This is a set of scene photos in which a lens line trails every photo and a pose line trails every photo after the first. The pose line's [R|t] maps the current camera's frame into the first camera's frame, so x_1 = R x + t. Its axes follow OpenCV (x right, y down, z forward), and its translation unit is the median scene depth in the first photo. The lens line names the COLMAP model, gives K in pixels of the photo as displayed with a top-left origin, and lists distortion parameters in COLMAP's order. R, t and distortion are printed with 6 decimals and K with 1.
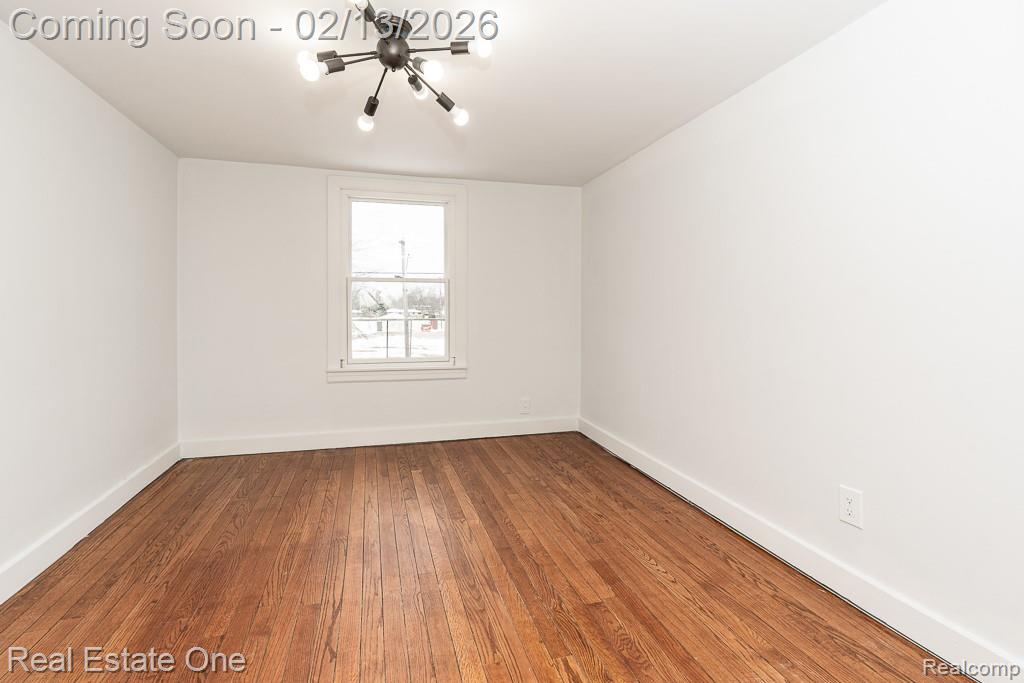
lens RADIAL K [[469.7, 0, 523.9], [0, 469.7, 318.6], [0, 0, 1]] dist [-0.001544, 0.000019]
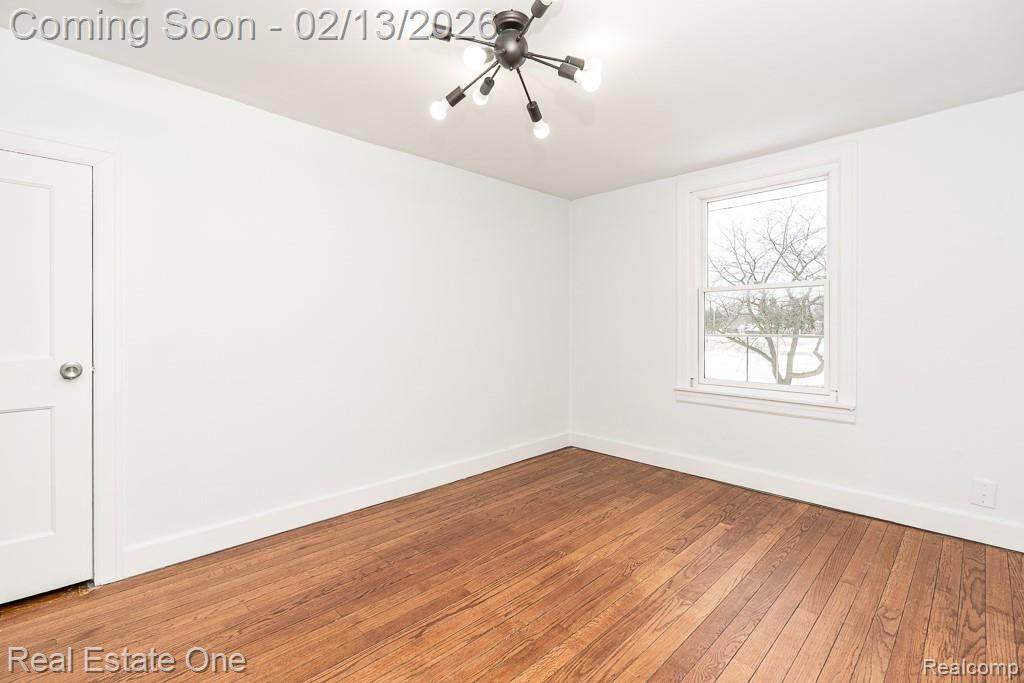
lens RADIAL K [[469.7, 0, 512.5], [0, 469.7, 333.5], [0, 0, 1]] dist [-0.001544, 0.000019]
pose [[0.465147, 0.011612, -0.885157, 0.374540], [-0.010590, 0.999915, 0.007552, -0.004454], [0.885170, 0.005861, 0.465231, 0.376032]]
